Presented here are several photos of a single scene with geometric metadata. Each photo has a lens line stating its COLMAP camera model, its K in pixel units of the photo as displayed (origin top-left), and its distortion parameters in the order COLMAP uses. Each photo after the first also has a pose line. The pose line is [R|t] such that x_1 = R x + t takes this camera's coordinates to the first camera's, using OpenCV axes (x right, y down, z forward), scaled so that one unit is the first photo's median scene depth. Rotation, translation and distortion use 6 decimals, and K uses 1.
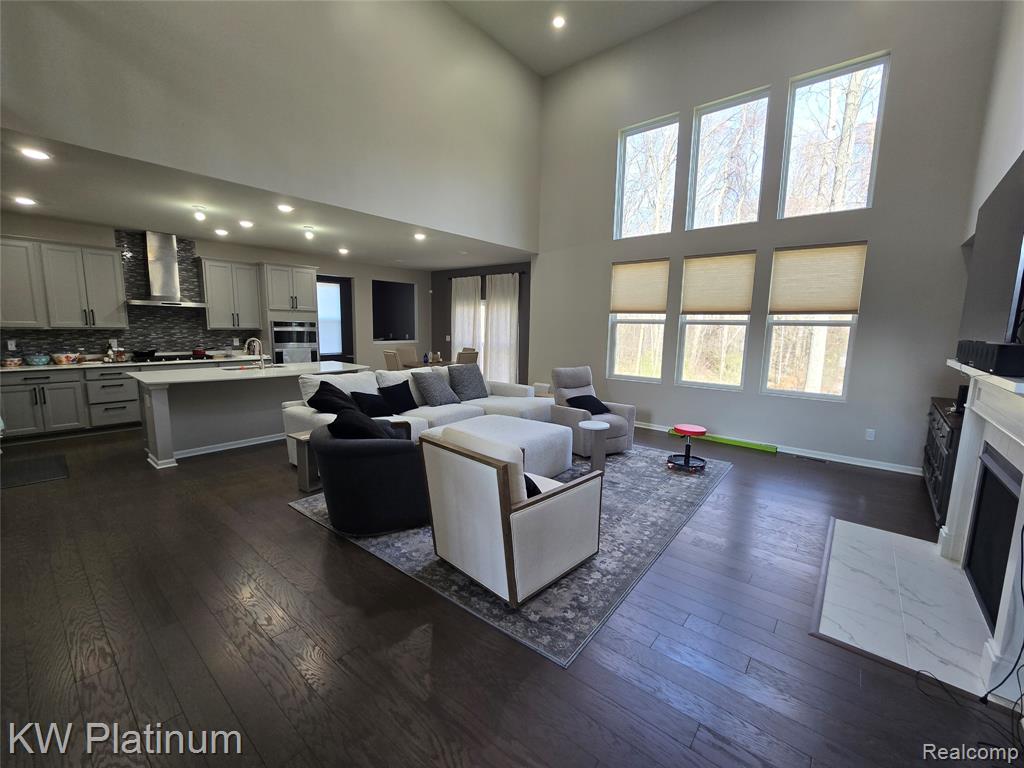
lens RADIAL K [[419.6, 0, 512.1], [0, 419.6, 383.4], [0, 0, 1]] dist [-0.001203, 0.000822]
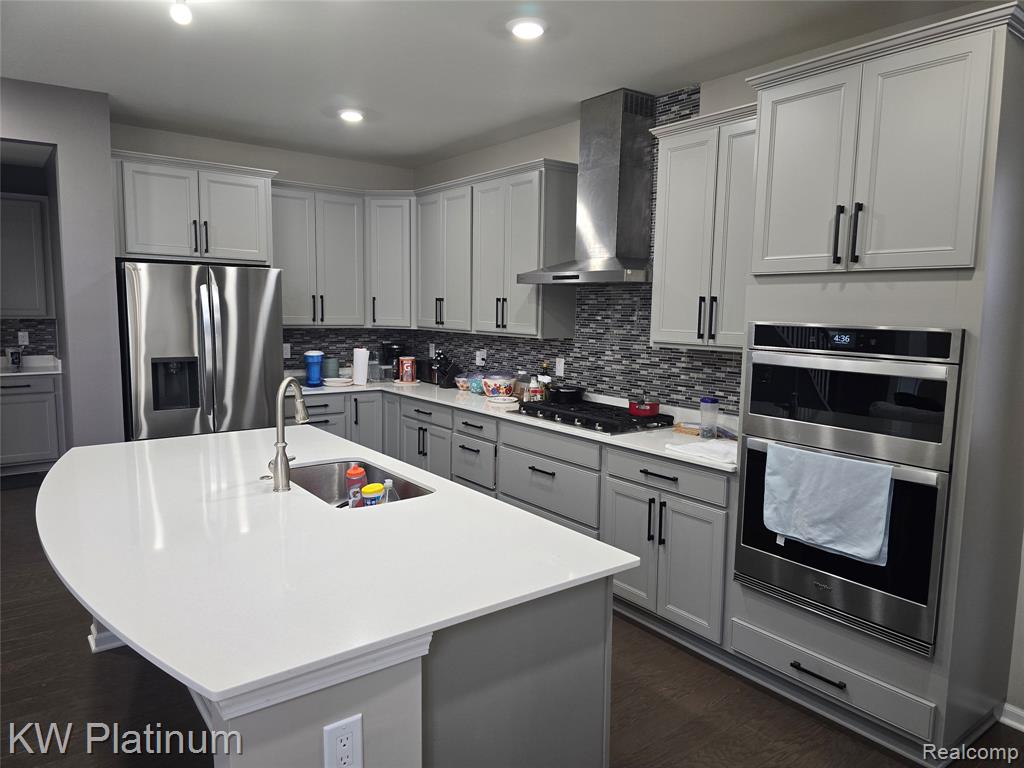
lens RADIAL K [[681.2, 0, 515.0], [0, 681.2, 390.6], [0, 0, 1]] dist [0.047906, 0.001261]
pose [[-0.229922, 0.099234, -0.968137, -0.158539], [-0.151893, 0.978938, 0.136414, -0.150847], [0.961283, 0.178417, -0.210007, 1.008644]]
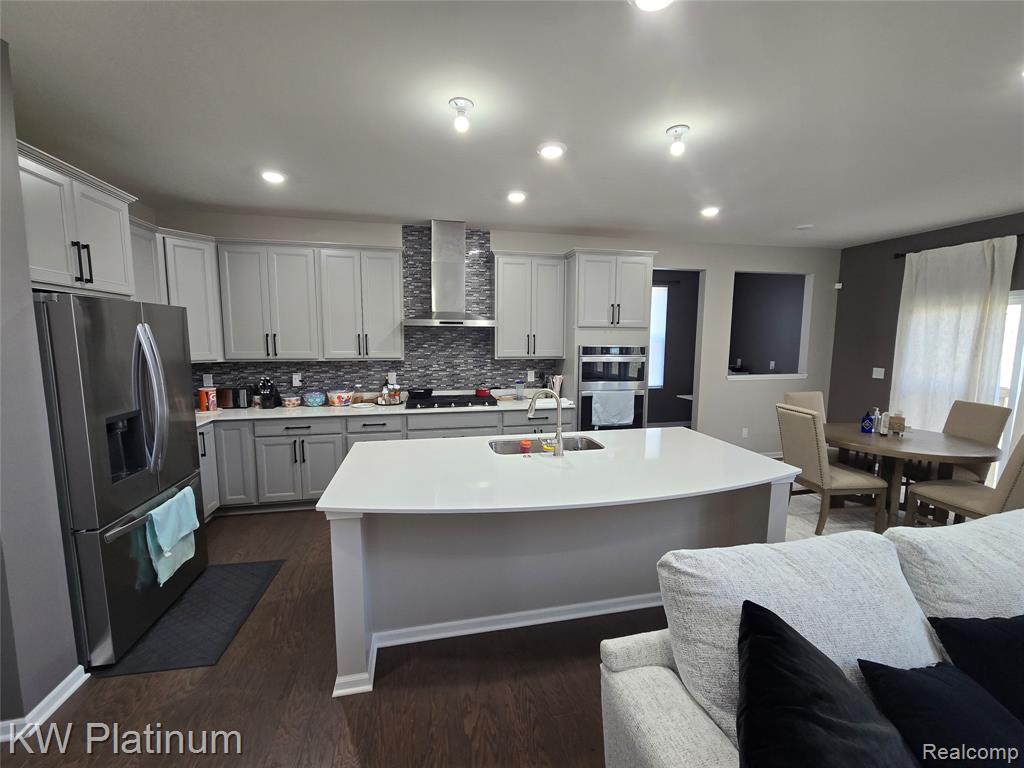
lens RADIAL K [[419.6, 0, 512.0], [0, 419.6, 384.1], [0, 0, 1]] dist [-0.001203, 0.000822]
pose [[0.786846, 0.056461, -0.614561, -0.287827], [-0.075285, 0.997151, -0.004781, -0.087251], [0.612540, 0.050029, 0.788855, 0.485939]]
